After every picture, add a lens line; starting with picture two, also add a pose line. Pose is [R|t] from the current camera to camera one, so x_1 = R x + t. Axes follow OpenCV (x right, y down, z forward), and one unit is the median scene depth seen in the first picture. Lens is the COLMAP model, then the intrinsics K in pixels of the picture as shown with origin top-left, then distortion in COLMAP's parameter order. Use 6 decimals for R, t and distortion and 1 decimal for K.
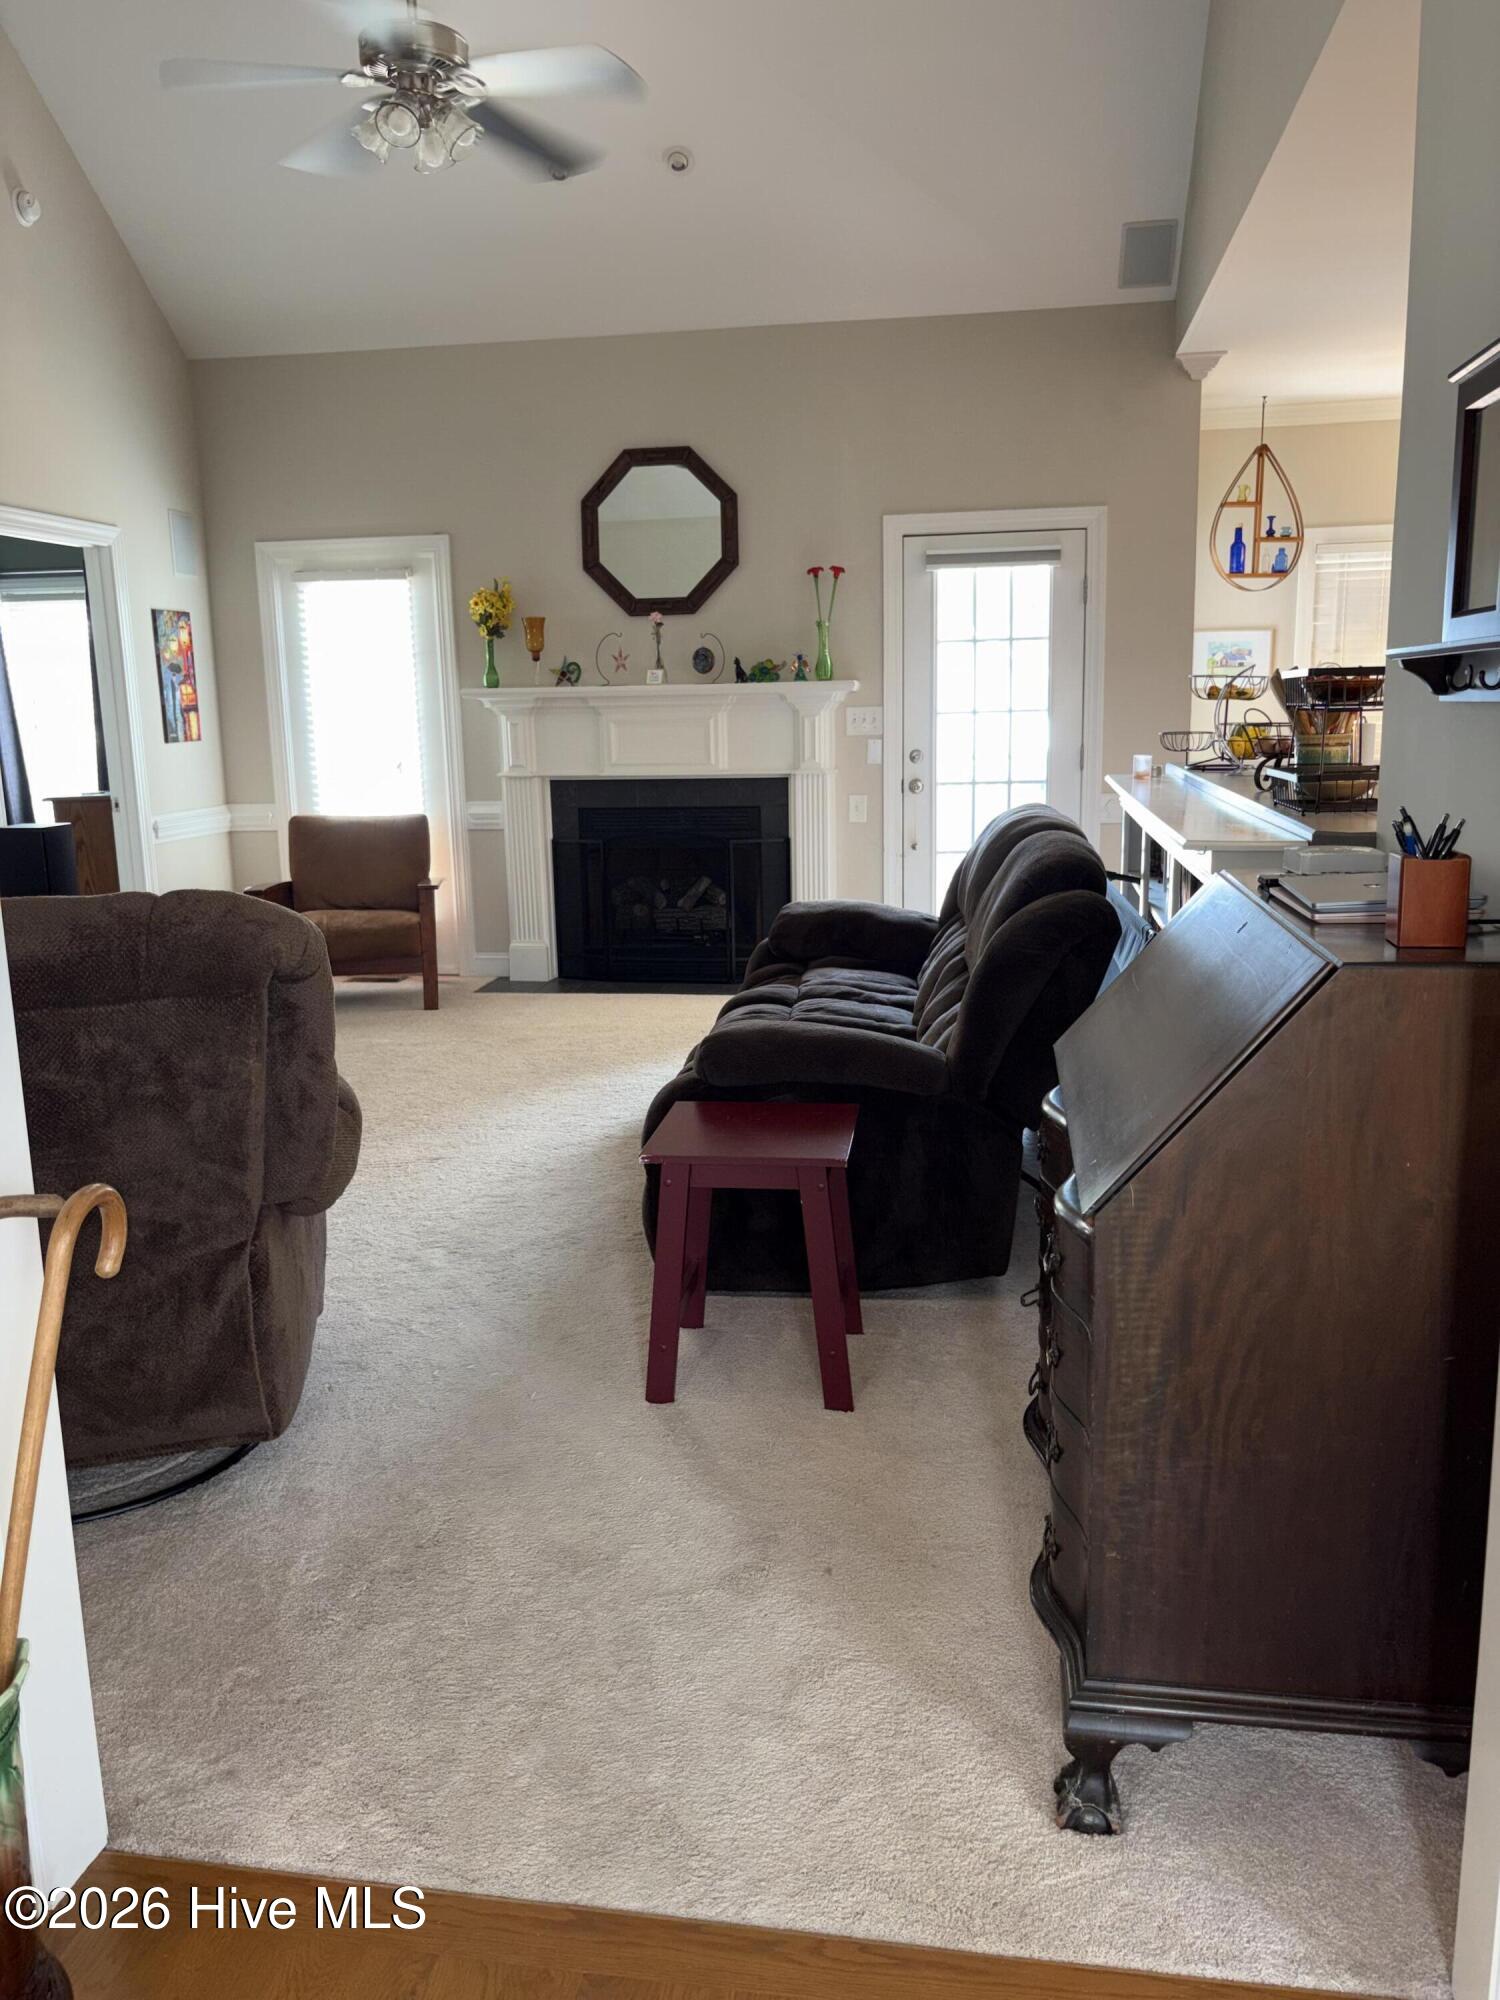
lens RADIAL K [[1515.0, 0, 743.9], [0, 1515.0, 997.2], [0, 0, 1]] dist [-0.002977, -0.009201]
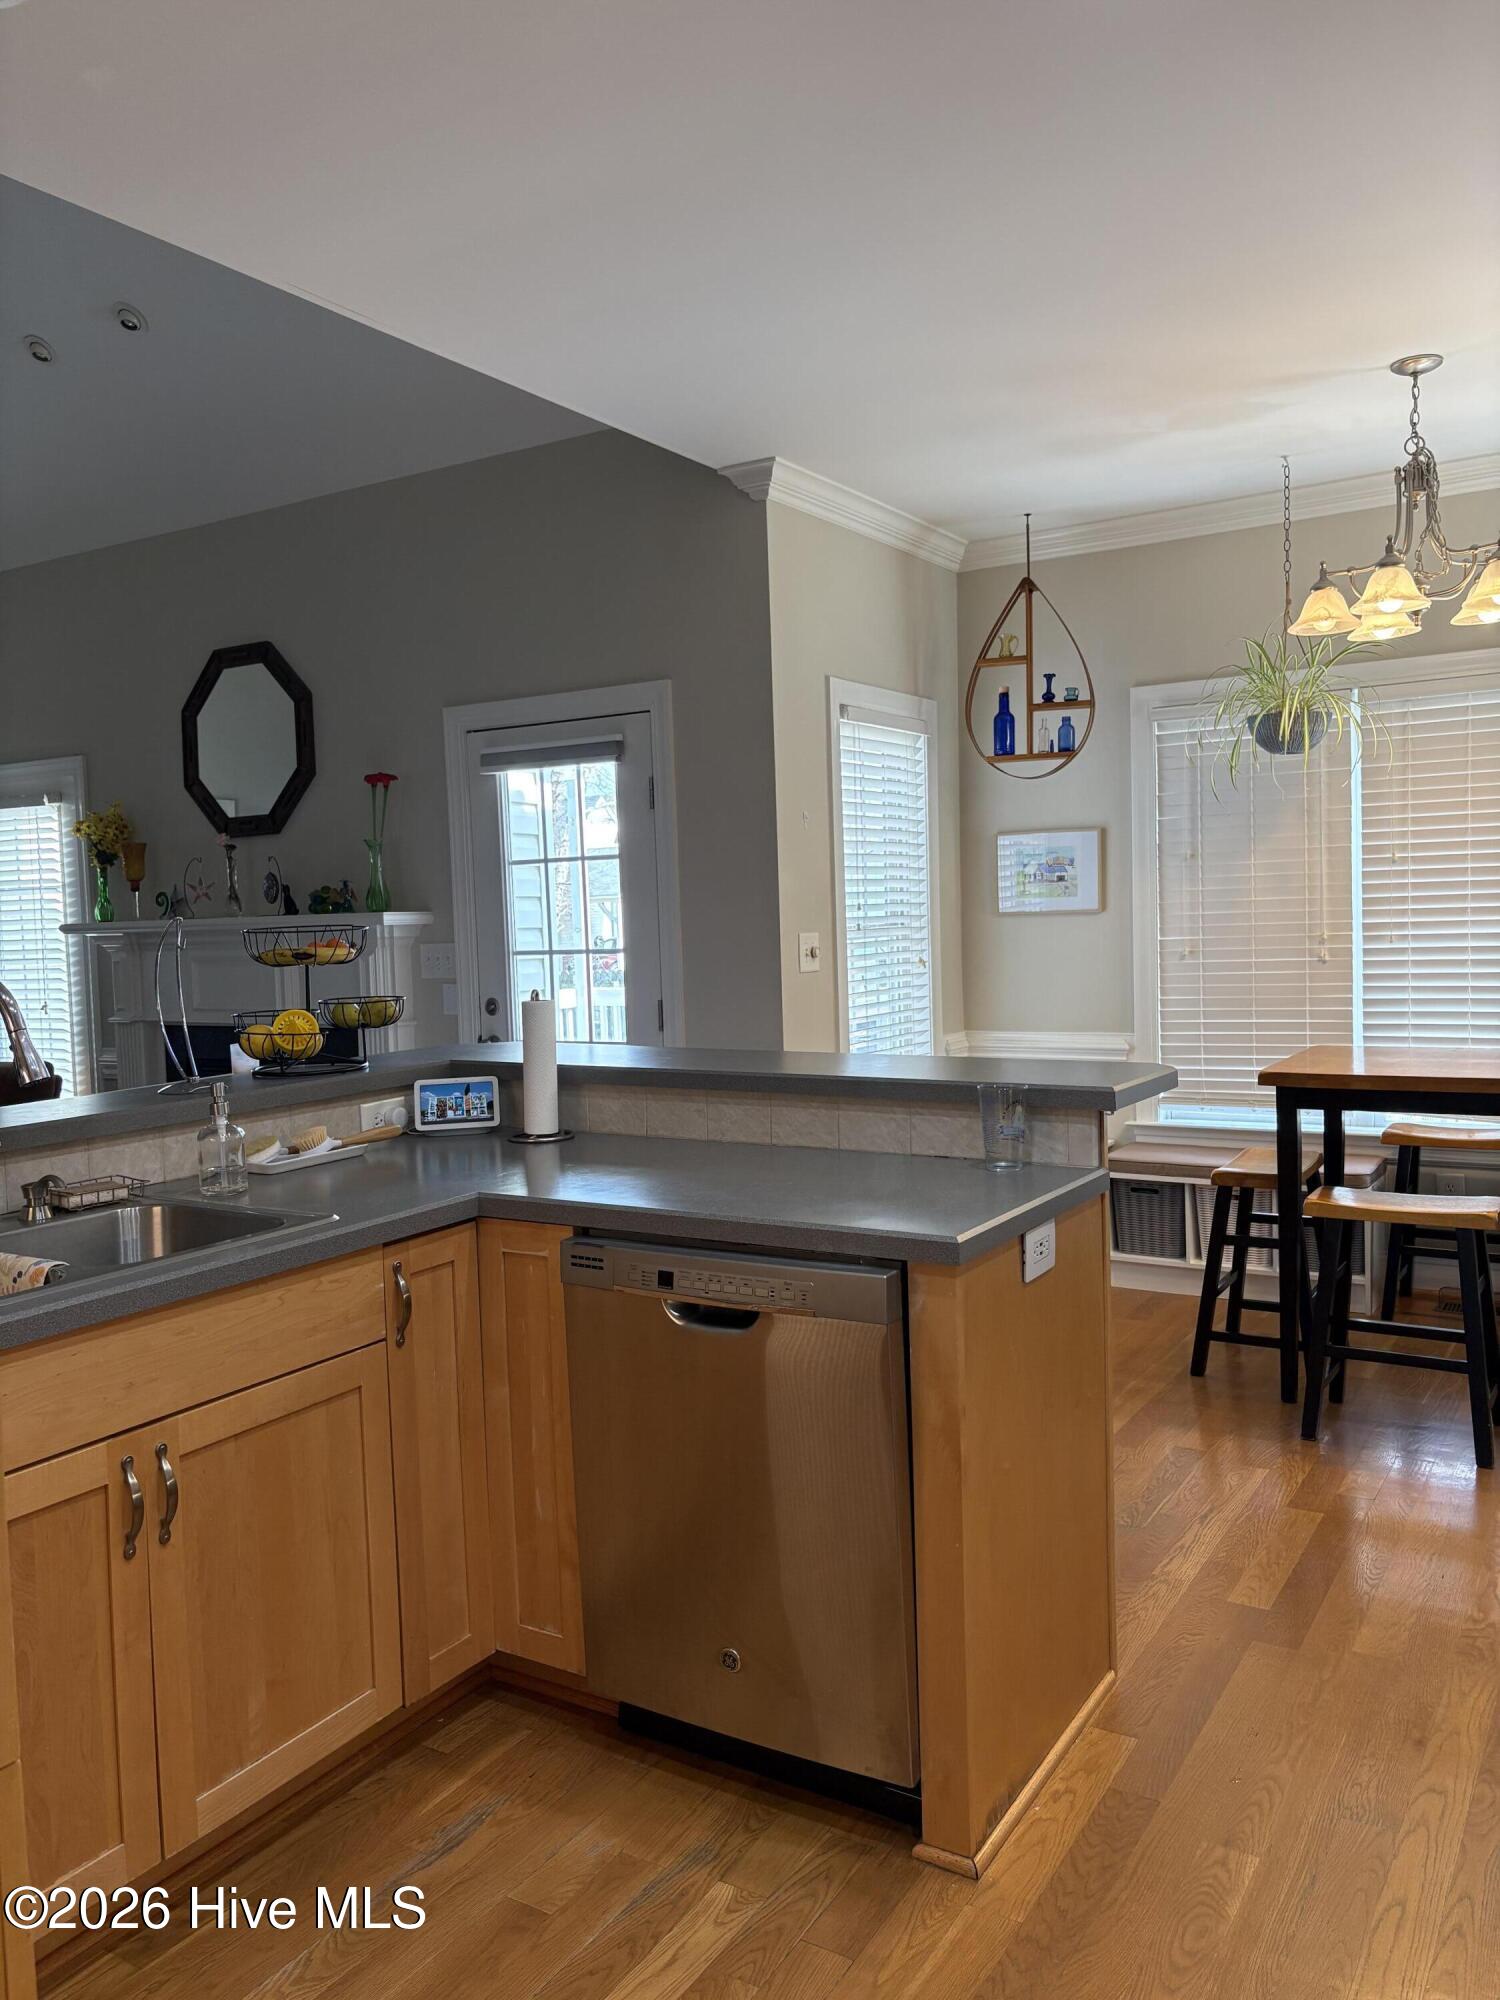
lens RADIAL K [[1526.6, 0, 758.8], [0, 1526.6, 991.1], [0, 0, 1]] dist [-0.000397, -0.000720]
pose [[0.925370, 0.013320, -0.378830, 0.532654], [-0.060831, 0.991648, -0.113727, -0.087602], [0.374151, 0.128284, 0.918452, 0.336034]]
